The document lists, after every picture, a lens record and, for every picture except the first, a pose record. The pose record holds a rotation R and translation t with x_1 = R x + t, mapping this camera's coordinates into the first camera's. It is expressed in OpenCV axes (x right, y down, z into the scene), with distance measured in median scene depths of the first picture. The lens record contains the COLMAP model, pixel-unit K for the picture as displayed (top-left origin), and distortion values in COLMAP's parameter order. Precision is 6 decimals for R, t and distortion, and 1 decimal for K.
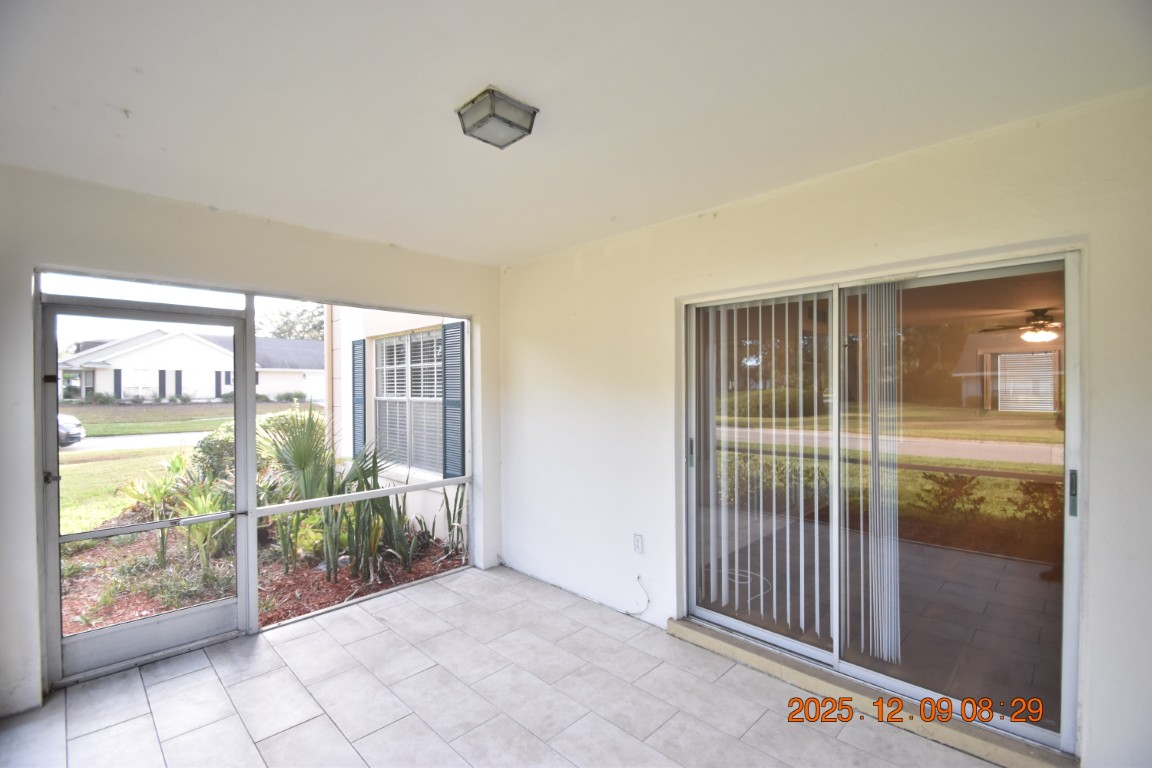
lens RADIAL K [[504.9, 0, 575.7], [0, 504.9, 387.3], [0, 0, 1]] dist [-0.007936, -0.005068]
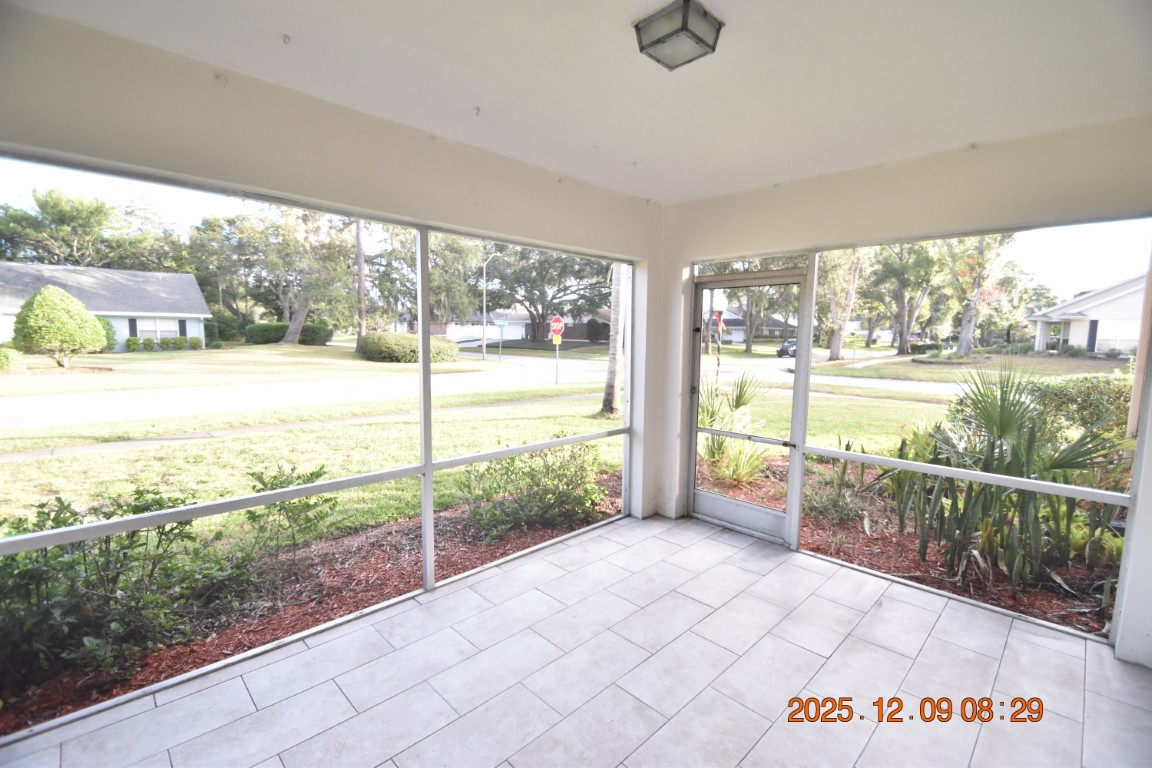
lens RADIAL K [[504.9, 0, 573.5], [0, 504.9, 387.6], [0, 0, 1]] dist [-0.007936, -0.005068]
pose [[-0.026366, 0.108359, -0.993762, 0.414267], [-0.011477, 0.994009, 0.108691, -0.002970], [0.999586, 0.014271, -0.024964, 0.435090]]
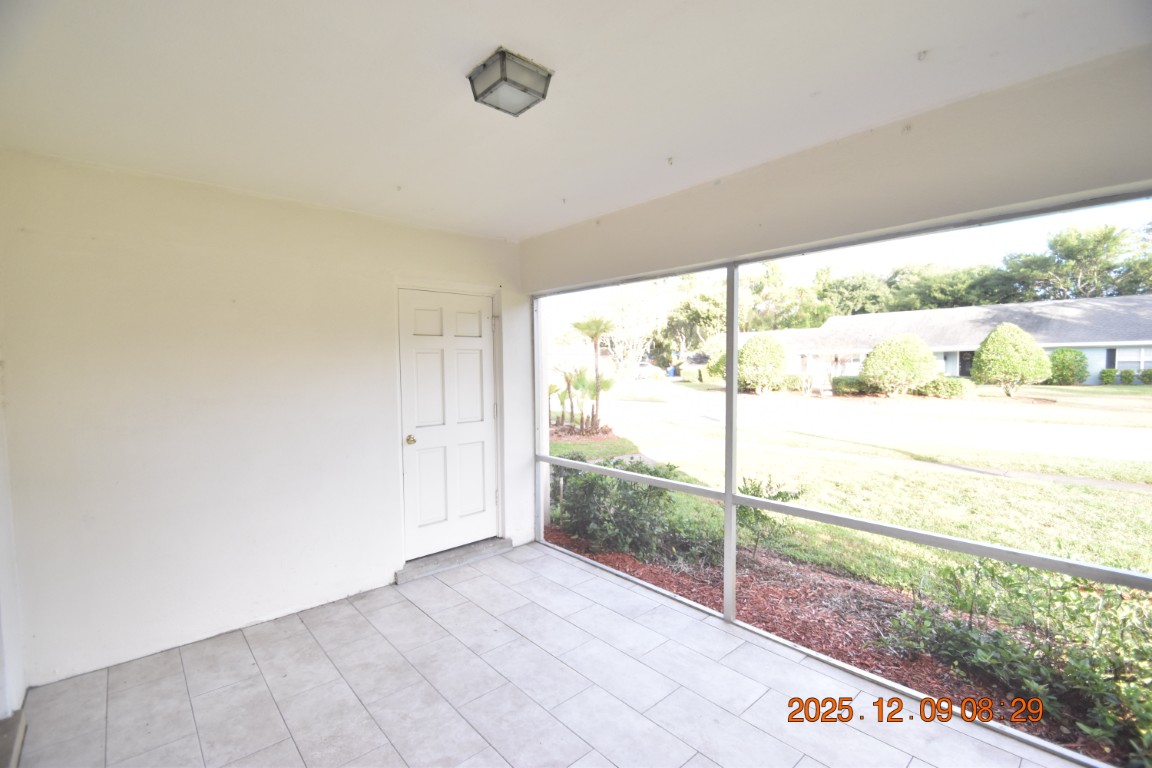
lens RADIAL K [[504.9, 0, 573.5], [0, 504.9, 383.5], [0, 0, 1]] dist [-0.007936, -0.005068]
pose [[-0.996784, 0.010762, 0.079405, -0.679627], [0.013570, 0.999298, 0.034918, -0.000293], [-0.078974, 0.035883, -0.996231, 1.493588]]
